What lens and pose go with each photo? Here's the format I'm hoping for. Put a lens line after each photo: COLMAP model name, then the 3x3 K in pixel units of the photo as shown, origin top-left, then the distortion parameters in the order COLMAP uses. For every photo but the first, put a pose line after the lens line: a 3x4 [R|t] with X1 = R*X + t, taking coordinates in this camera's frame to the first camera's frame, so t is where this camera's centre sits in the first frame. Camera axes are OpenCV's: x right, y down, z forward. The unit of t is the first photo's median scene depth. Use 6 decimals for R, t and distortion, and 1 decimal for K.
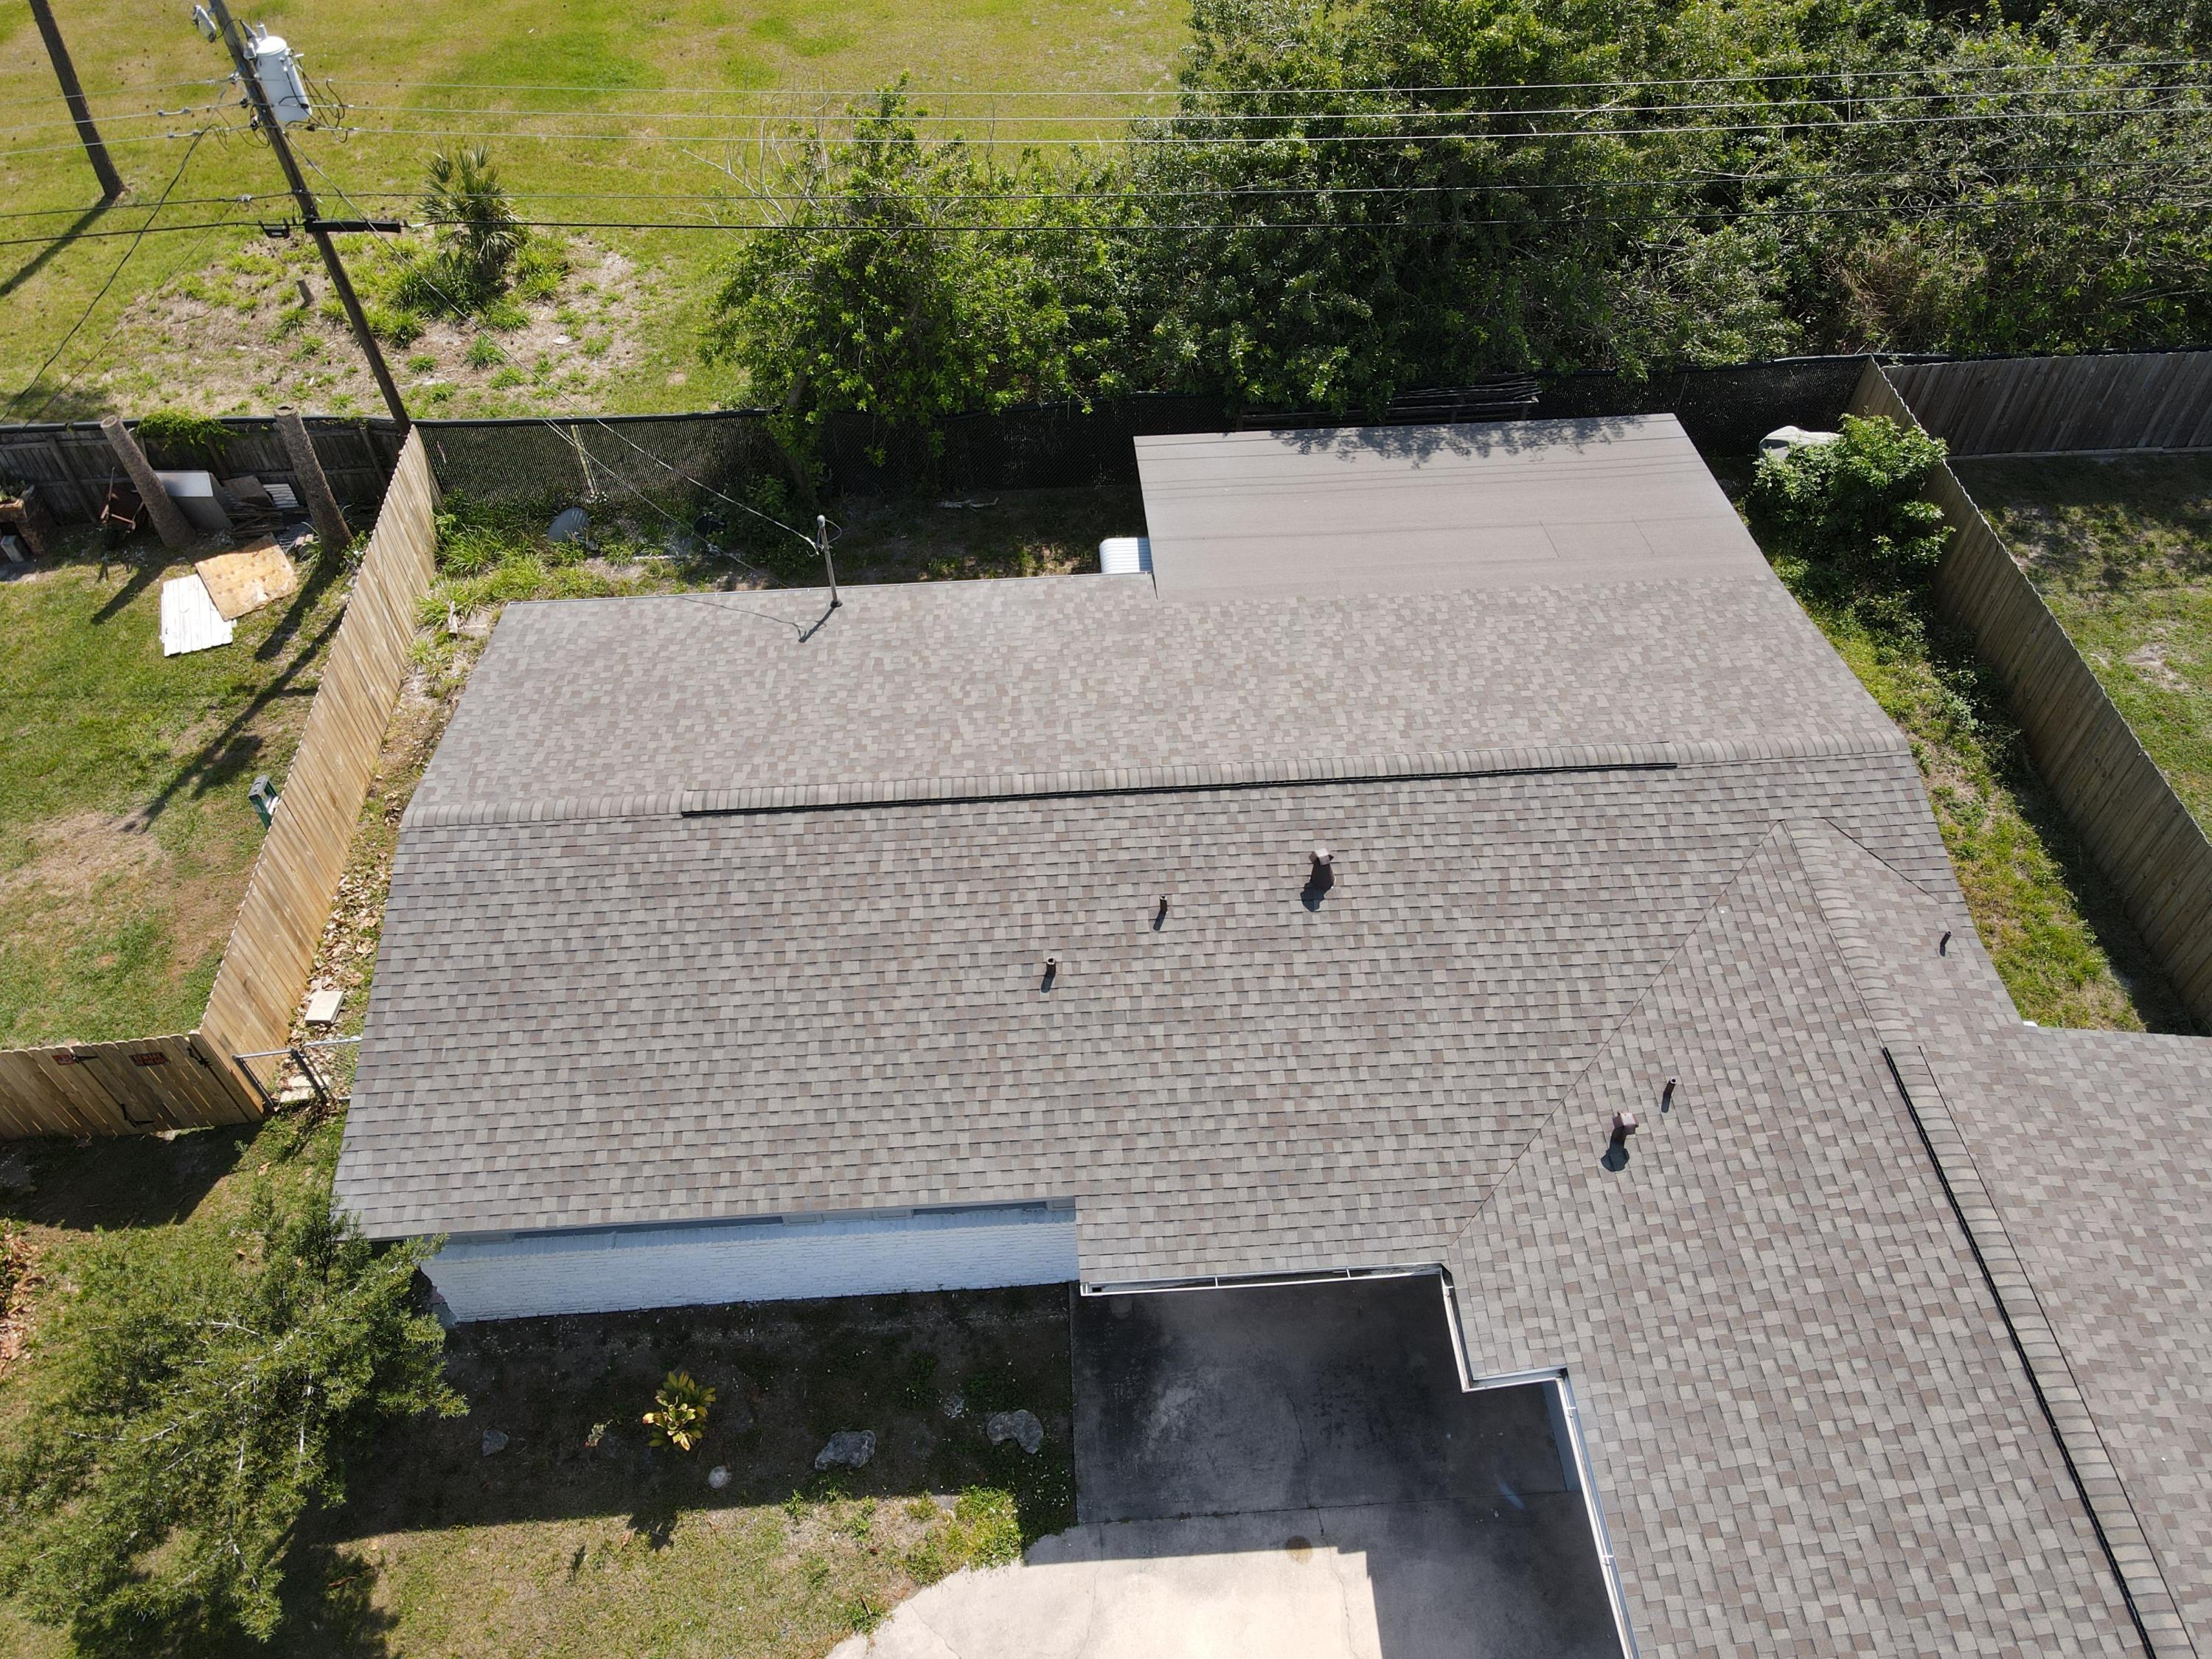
lens RADIAL K [[1628.0, 0, 1101.0], [0, 1628.0, 819.5], [0, 0, 1]] dist [-0.000593, 0.028123]
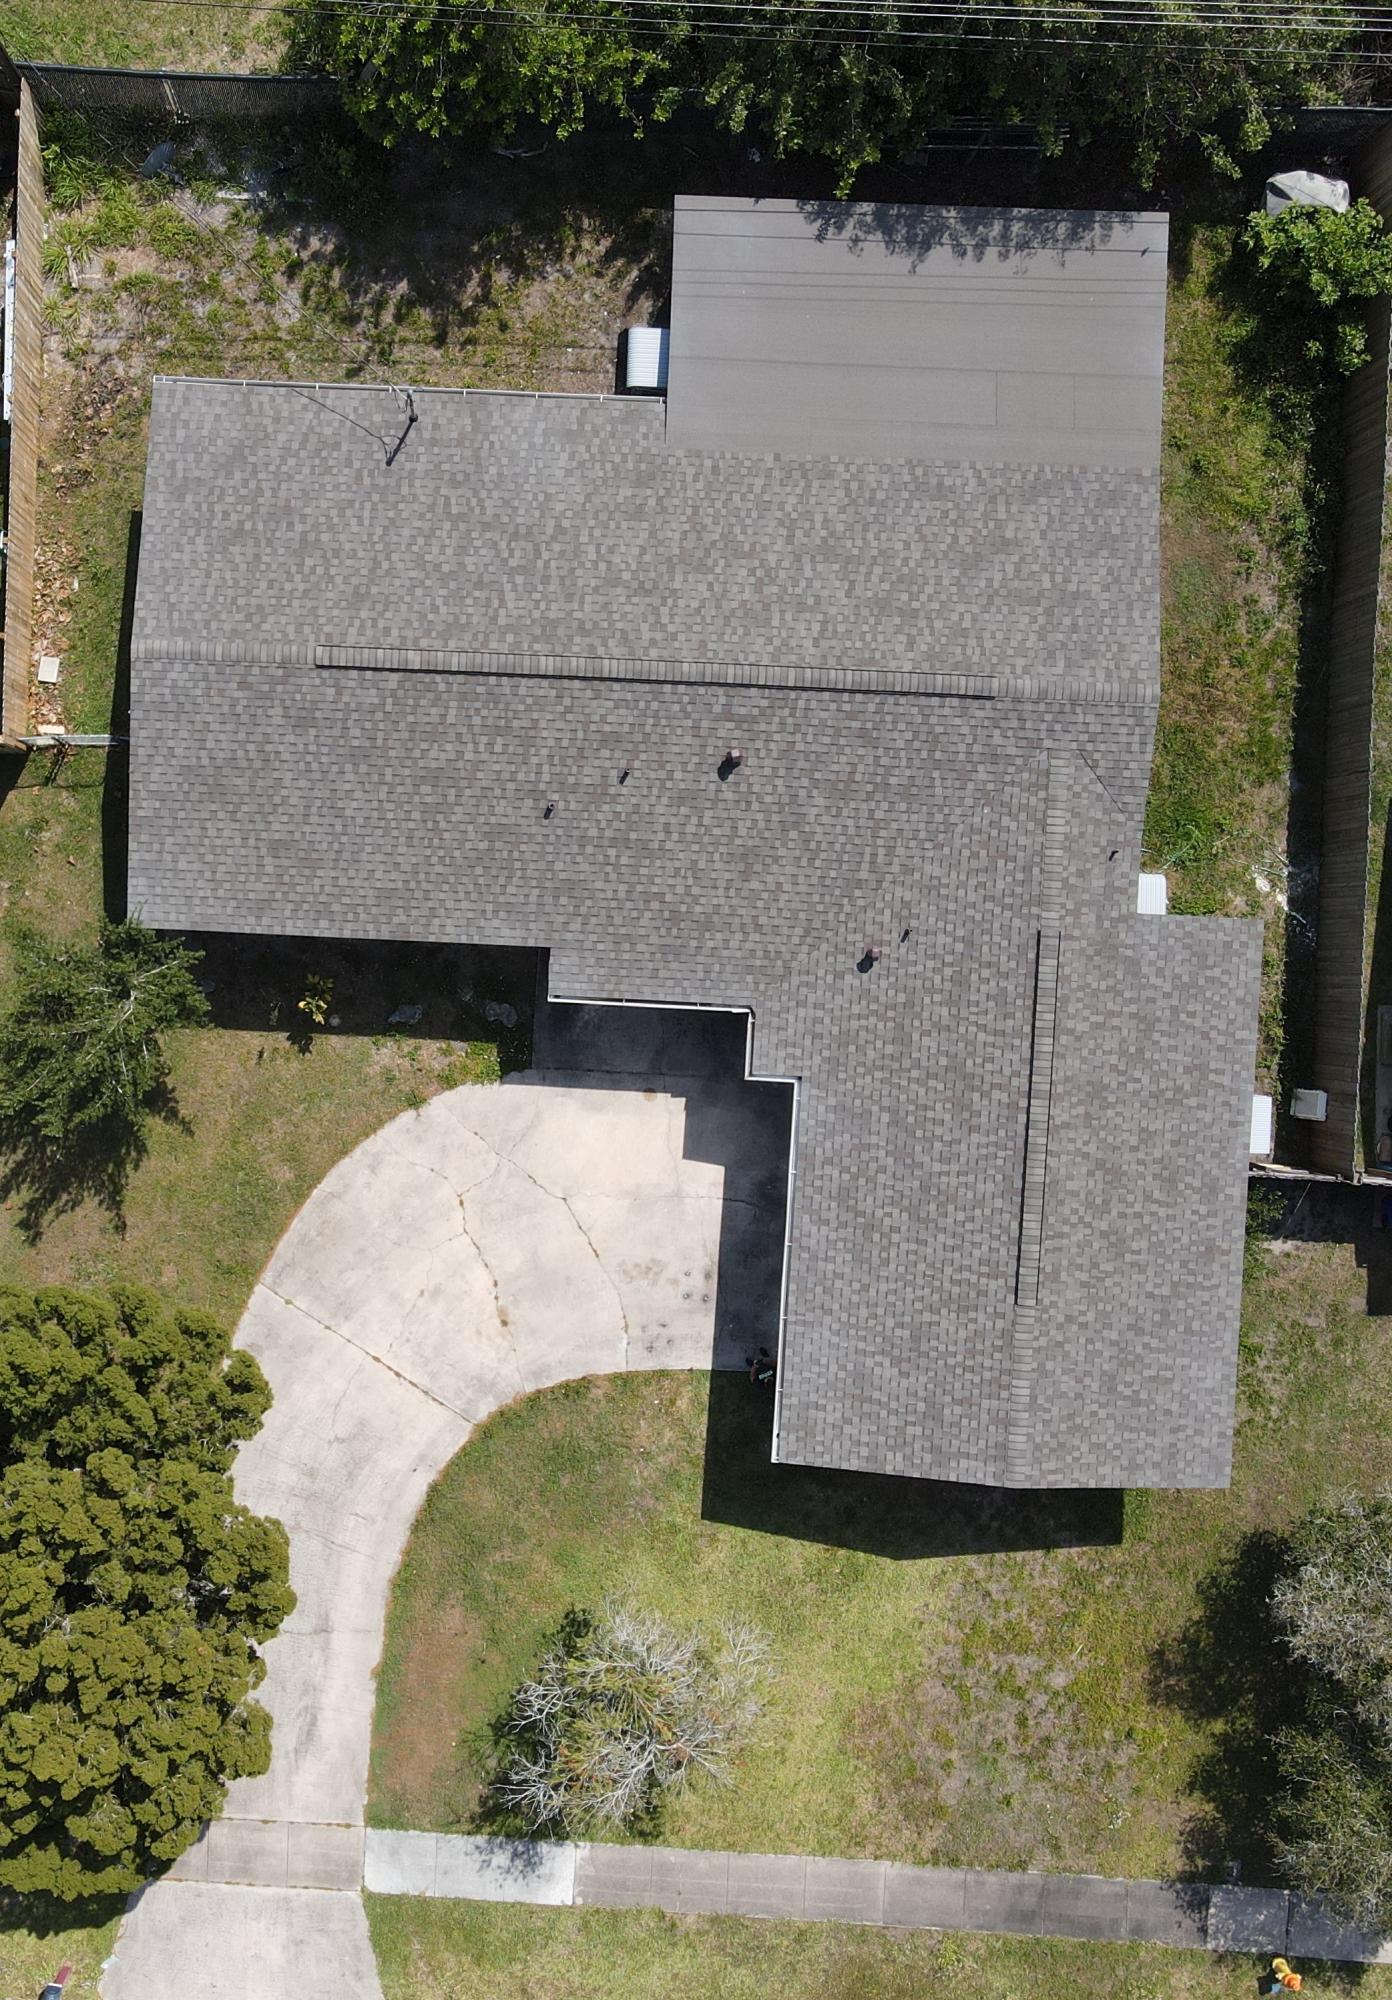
lens RADIAL K [[2009.7, 0, 417.7], [0, 2009.7, 997.3], [0, 0, 1]] dist [-0.015606, 0.037000]
pose [[0.994346, 0.105076, -0.015360, -0.112064], [-0.065918, 0.724144, 0.686491, -1.127244], [0.083257, -0.681597, 0.726976, -0.574064]]
